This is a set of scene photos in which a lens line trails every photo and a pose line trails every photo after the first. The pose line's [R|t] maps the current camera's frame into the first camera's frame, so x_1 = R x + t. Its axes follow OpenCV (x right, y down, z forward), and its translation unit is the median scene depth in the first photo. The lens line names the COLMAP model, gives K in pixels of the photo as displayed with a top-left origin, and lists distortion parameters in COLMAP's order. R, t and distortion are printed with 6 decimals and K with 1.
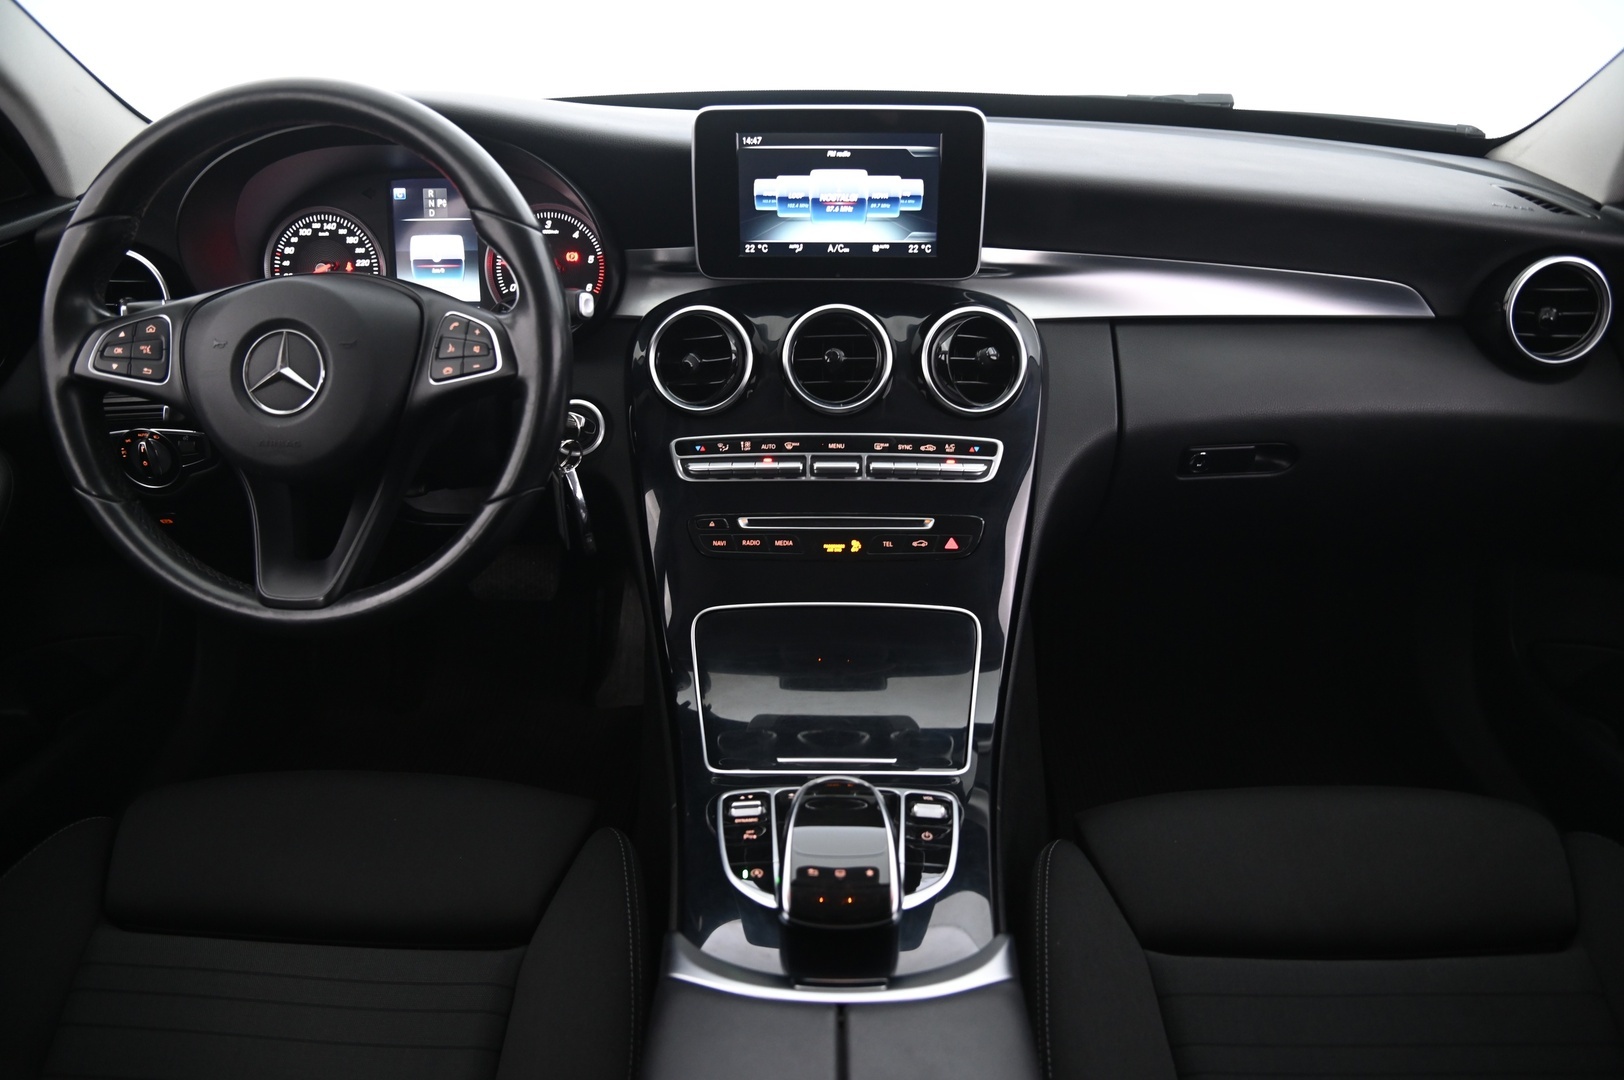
lens RADIAL K [[1111.8, 0, 810.1], [0, 1111.8, 536.6], [0, 0, 1]] dist [-0.114623, 0.039104]
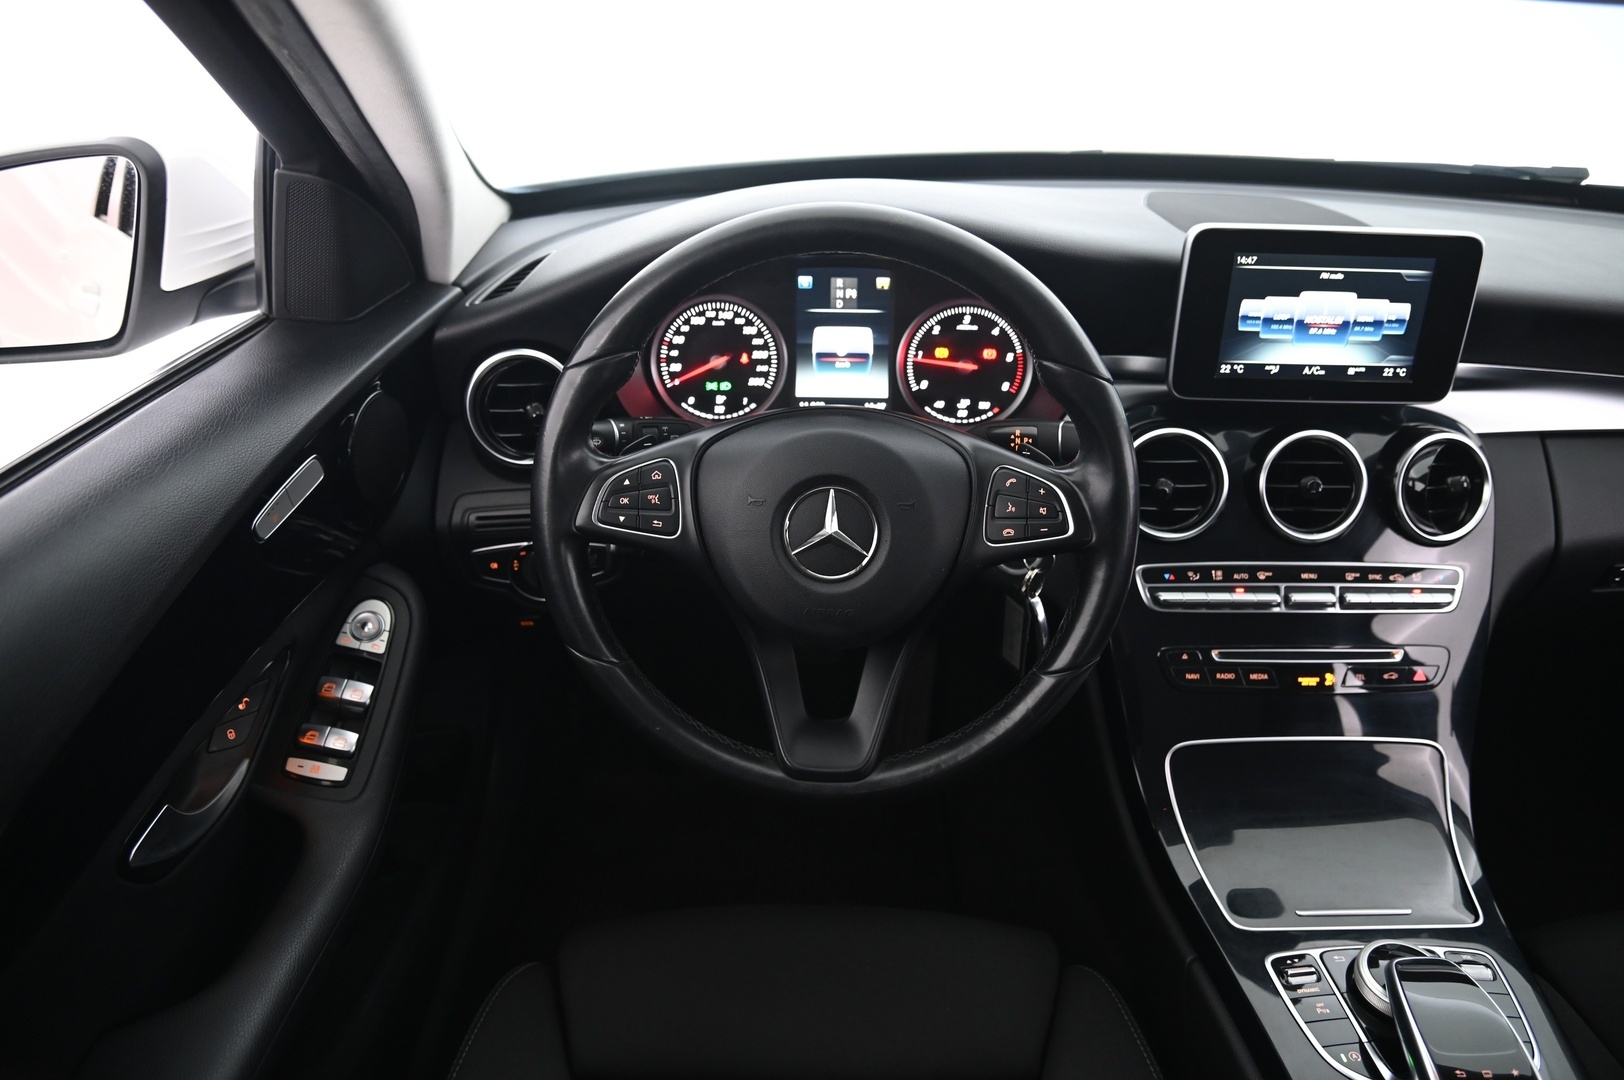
lens RADIAL K [[1111.8, 0, 806.8], [0, 1111.8, 545.2], [0, 0, 1]] dist [-0.114623, 0.039104]
pose [[0.999980, 0.003287, 0.005323, -0.422468], [-0.003584, 0.998385, 0.056689, -0.161010], [-0.005129, -0.056707, 0.998378, 0.048964]]
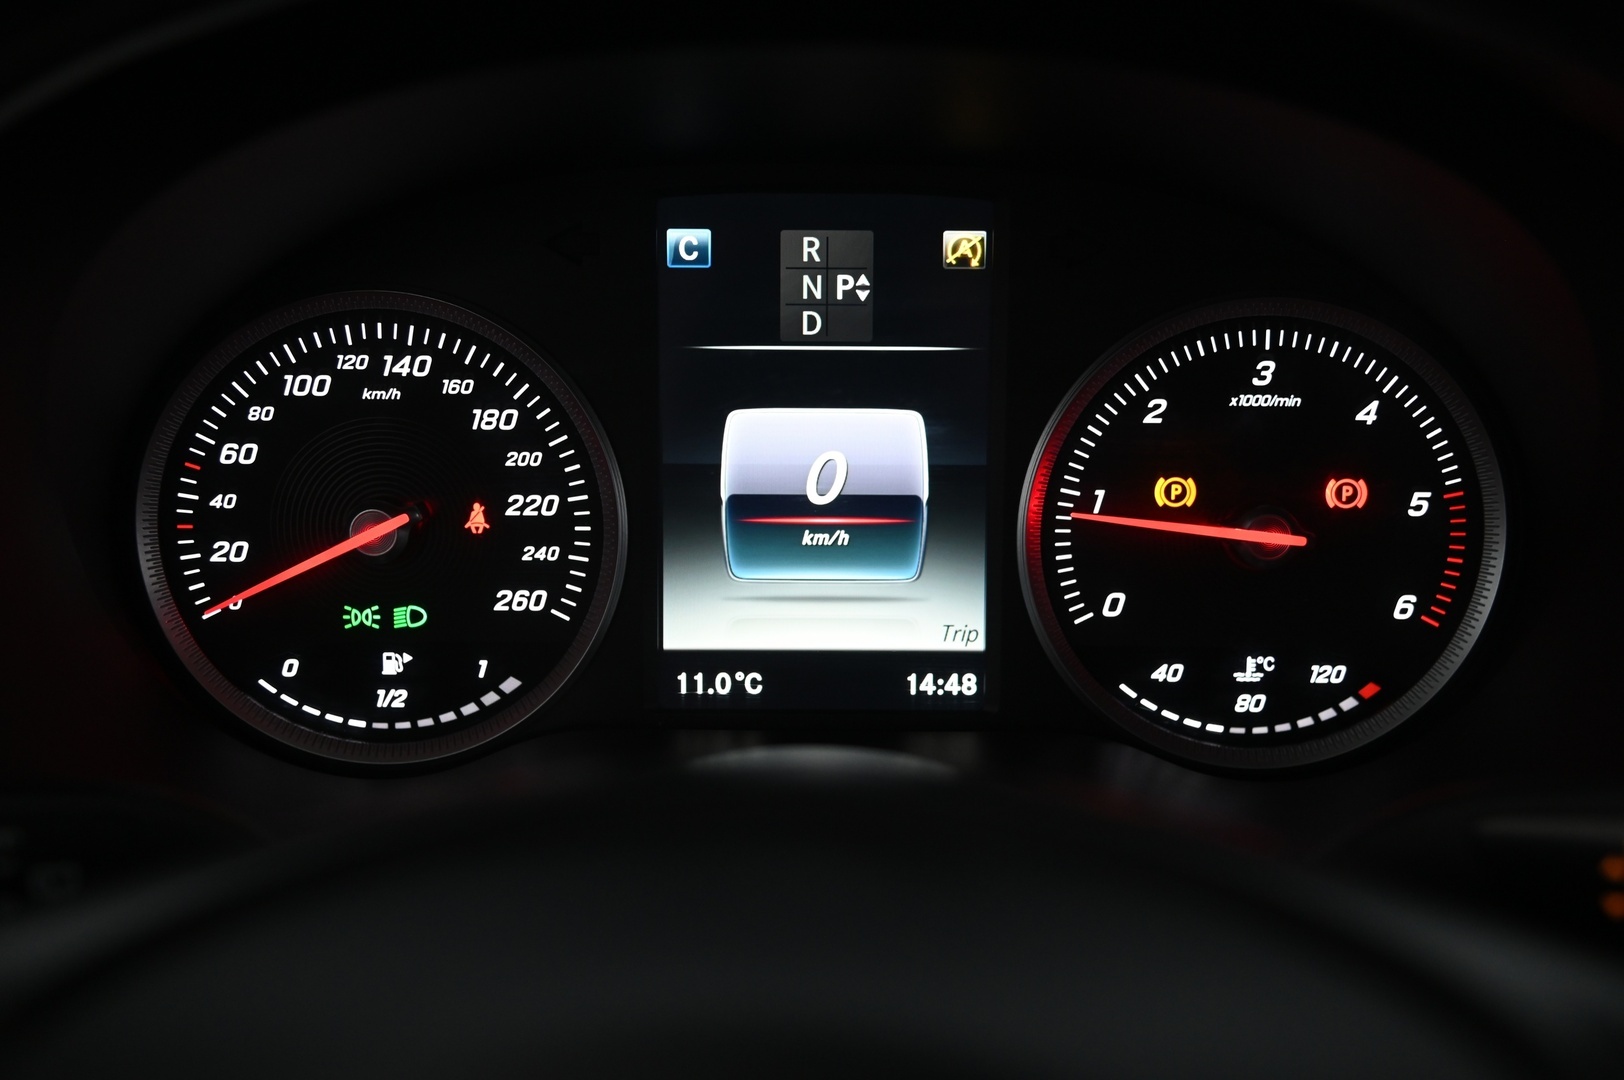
lens RADIAL K [[1794.4, 0, 808.9], [0, 1794.4, 562.5], [0, 0, 1]] dist [0.034728, 0.000000]
pose [[0.999832, -0.004953, 0.017651, -0.396014], [0.006604, 0.995483, -0.094708, -0.220956], [-0.017102, 0.094809, 0.995349, 0.636367]]
